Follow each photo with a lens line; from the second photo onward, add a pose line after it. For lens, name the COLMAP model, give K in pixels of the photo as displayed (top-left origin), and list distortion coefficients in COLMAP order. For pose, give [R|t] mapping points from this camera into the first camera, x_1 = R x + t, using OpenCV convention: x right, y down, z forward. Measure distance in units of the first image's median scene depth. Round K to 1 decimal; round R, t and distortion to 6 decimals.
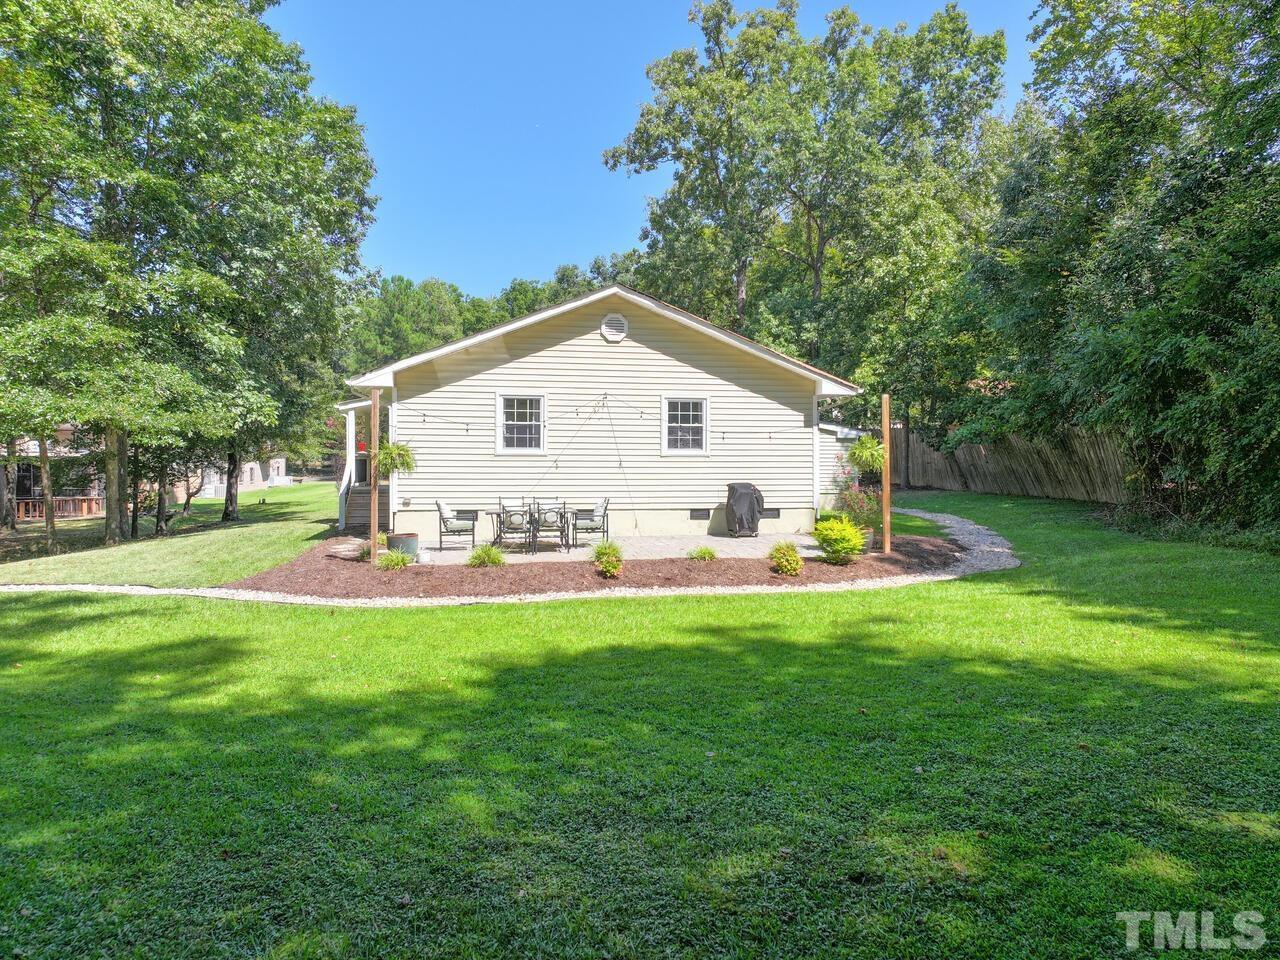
lens RADIAL K [[891.8, 0, 640.0], [0, 891.8, 480.0], [0, 0, 1]] dist [0.030711, -0.073206]
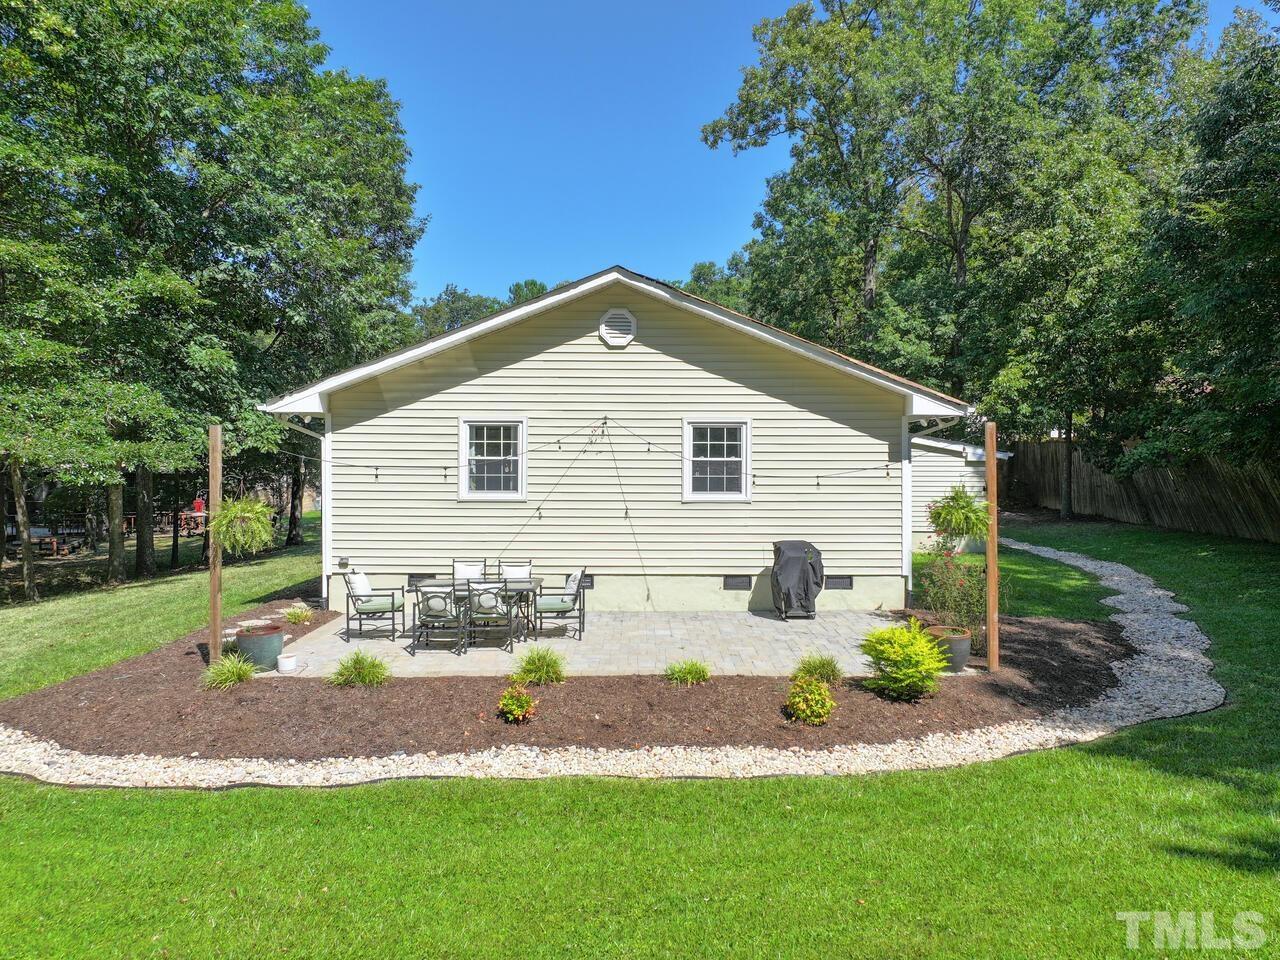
lens RADIAL K [[896.3, 0, 640.0], [0, 896.3, 480.0], [0, 0, 1]] dist [0.002396, 0.010469]
pose [[0.984693, 0.002833, -0.174273, 0.076215], [-0.003053, 0.999995, -0.000995, -0.028723], [0.174269, 0.001512, 0.984697, 0.178618]]
